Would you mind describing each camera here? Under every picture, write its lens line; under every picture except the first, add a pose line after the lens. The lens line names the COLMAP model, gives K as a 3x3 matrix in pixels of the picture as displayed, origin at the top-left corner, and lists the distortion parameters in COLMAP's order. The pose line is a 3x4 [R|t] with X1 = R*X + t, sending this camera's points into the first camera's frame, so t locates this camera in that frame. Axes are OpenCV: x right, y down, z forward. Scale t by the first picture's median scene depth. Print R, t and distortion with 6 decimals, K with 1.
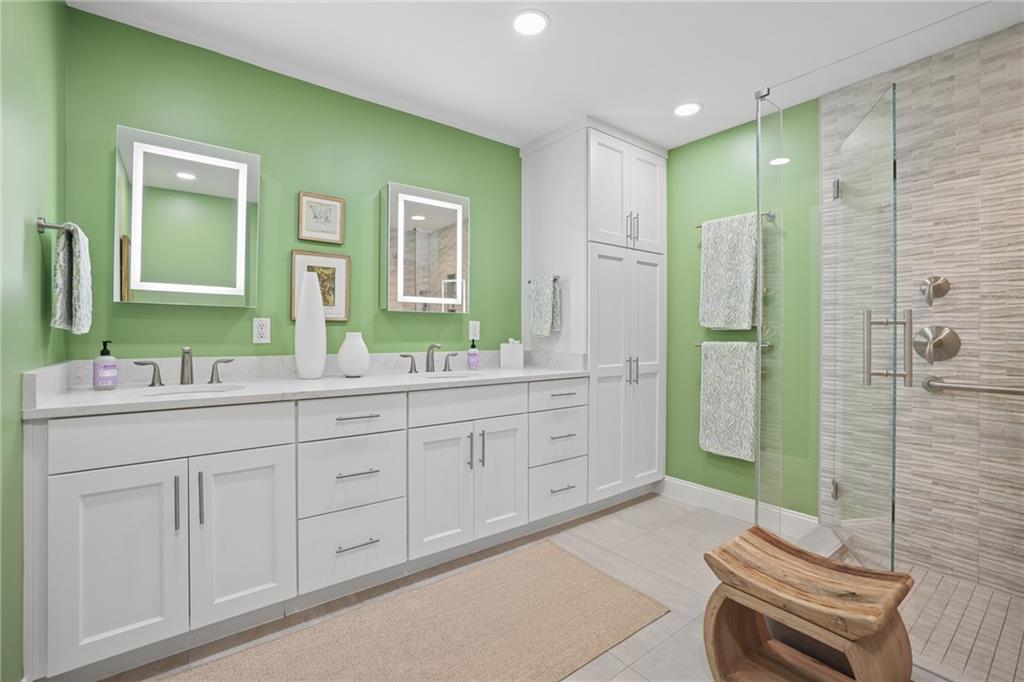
lens RADIAL K [[447.6, 0, 512.1], [0, 447.6, 334.9], [0, 0, 1]] dist [-0.024357, 0.001167]
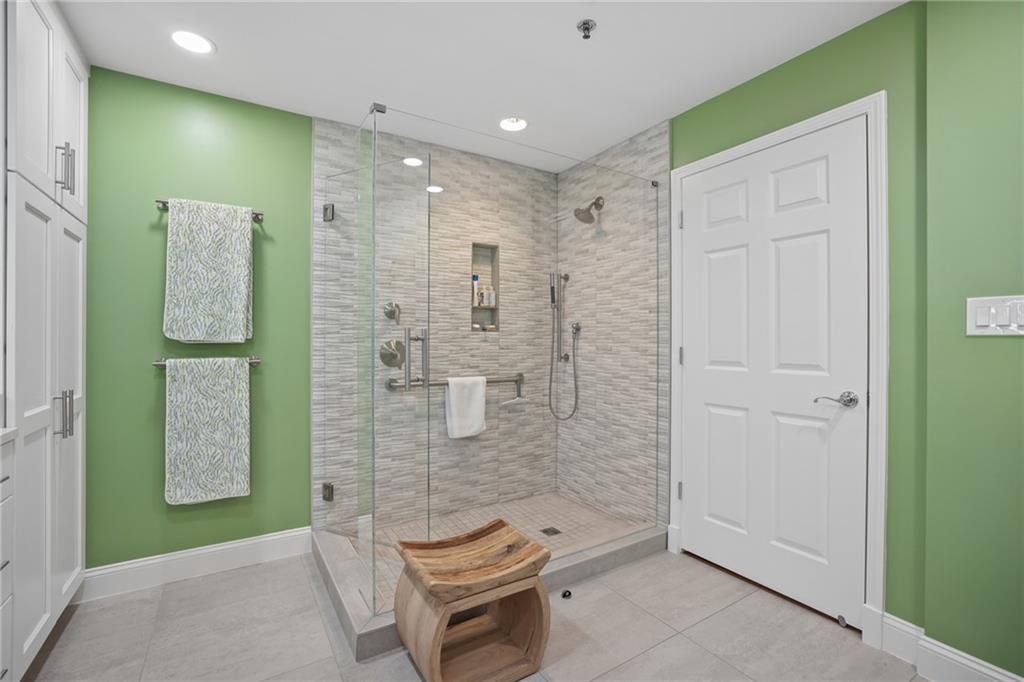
lens RADIAL K [[447.6, 0, 510.3], [0, 447.6, 341.3], [0, 0, 1]] dist [-0.024357, 0.001167]
pose [[0.107047, -0.002996, 0.994249, -0.287334], [0.003303, 0.999991, 0.002658, -0.017327], [-0.994249, 0.003000, 0.107056, 0.433981]]
